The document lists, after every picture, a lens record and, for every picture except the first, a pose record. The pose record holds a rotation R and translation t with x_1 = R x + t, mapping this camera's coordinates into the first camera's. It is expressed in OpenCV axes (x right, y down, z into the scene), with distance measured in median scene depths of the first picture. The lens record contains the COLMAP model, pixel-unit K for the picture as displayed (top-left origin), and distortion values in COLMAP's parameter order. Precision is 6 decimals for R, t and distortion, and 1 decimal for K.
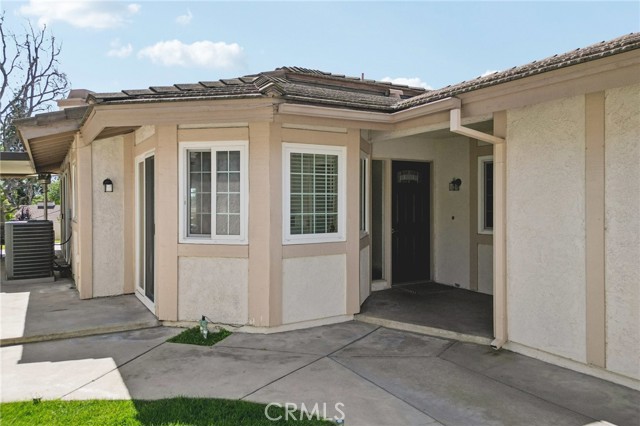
lens RADIAL K [[462.0, 0, 320.9], [0, 462.0, 210.3], [0, 0, 1]] dist [0.012656, -0.002657]
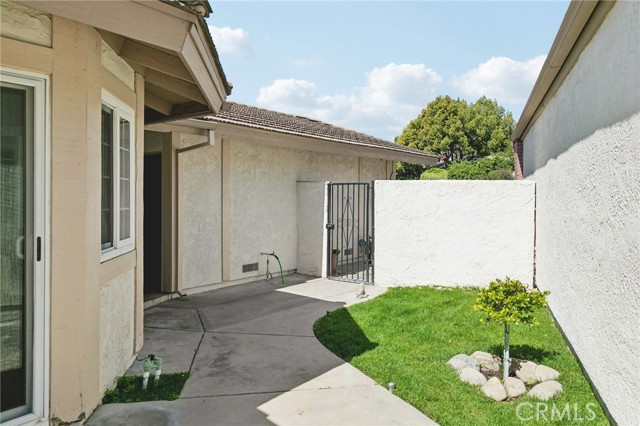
lens RADIAL K [[462.0, 0, 320.5], [0, 462.0, 209.6], [0, 0, 1]] dist [0.012656, -0.002657]
pose [[-0.357709, -0.027660, 0.933423, -1.156530], [0.014748, 0.999269, 0.035263, -0.018249], [-0.933717, 0.026380, -0.357039, 1.156113]]
